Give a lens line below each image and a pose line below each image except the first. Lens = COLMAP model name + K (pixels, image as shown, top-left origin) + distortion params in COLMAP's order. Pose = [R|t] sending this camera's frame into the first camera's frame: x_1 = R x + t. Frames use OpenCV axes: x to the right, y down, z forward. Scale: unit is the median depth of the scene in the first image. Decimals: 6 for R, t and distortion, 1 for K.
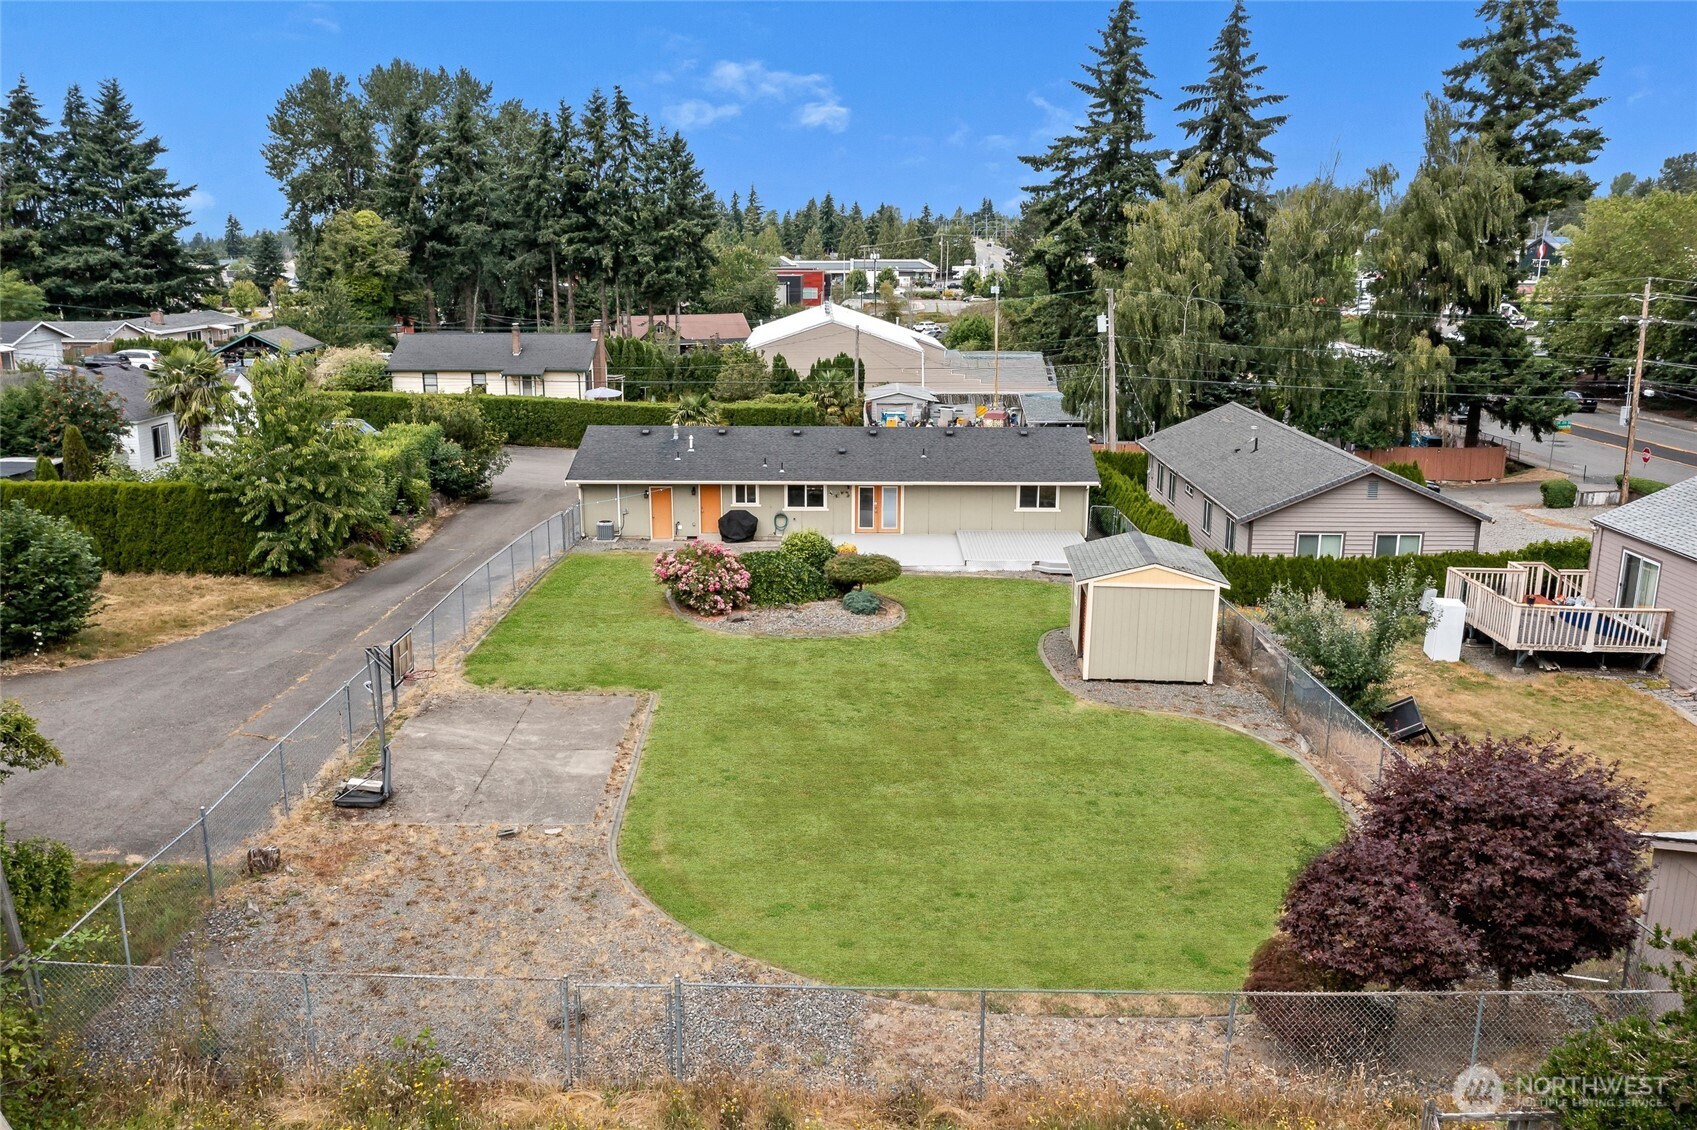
lens RADIAL K [[1351.2, 0, 849.9], [0, 1351.2, 564.9], [0, 0, 1]] dist [-0.039241, -0.004289]
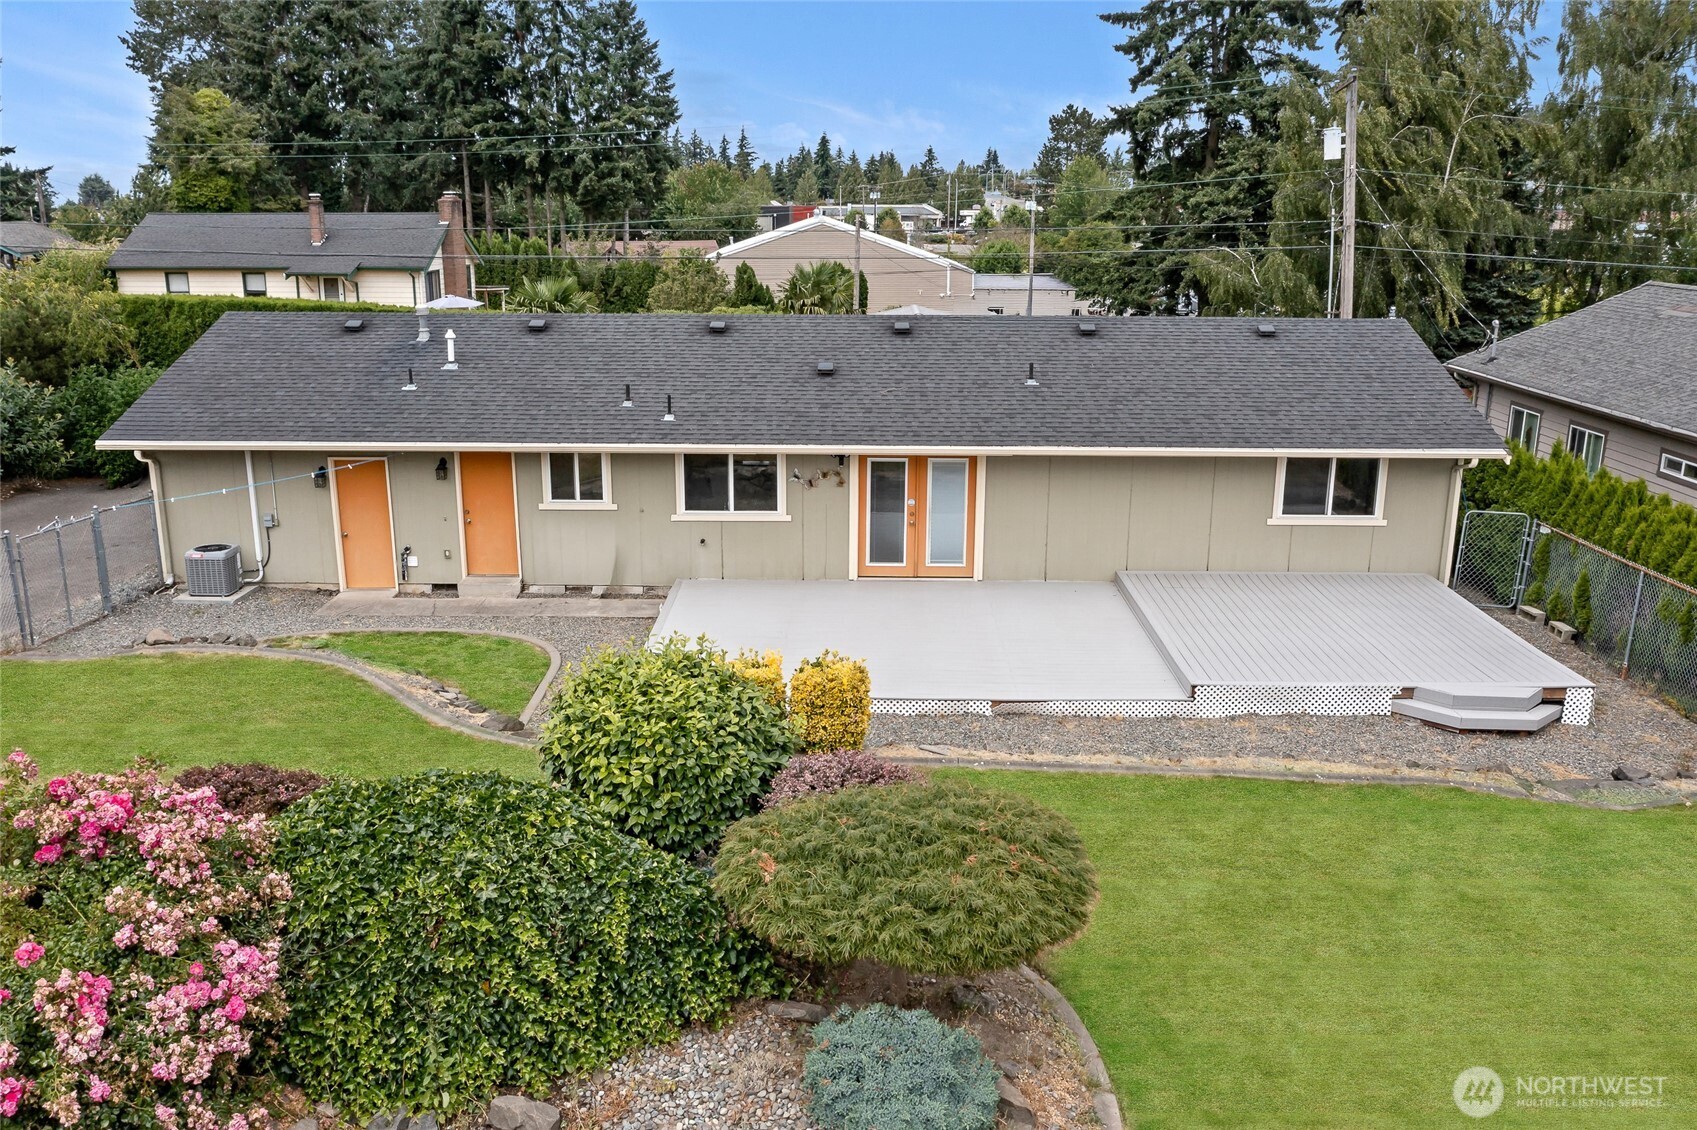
lens RADIAL K [[1351.2, 0, 844.8], [0, 1351.2, 567.3], [0, 0, 1]] dist [-0.039241, -0.004289]
pose [[0.999994, 0.003414, -0.000938, 0.000132], [-0.003388, 0.999648, 0.026308, -0.013670], [0.001028, -0.026305, 0.999653, 0.226265]]
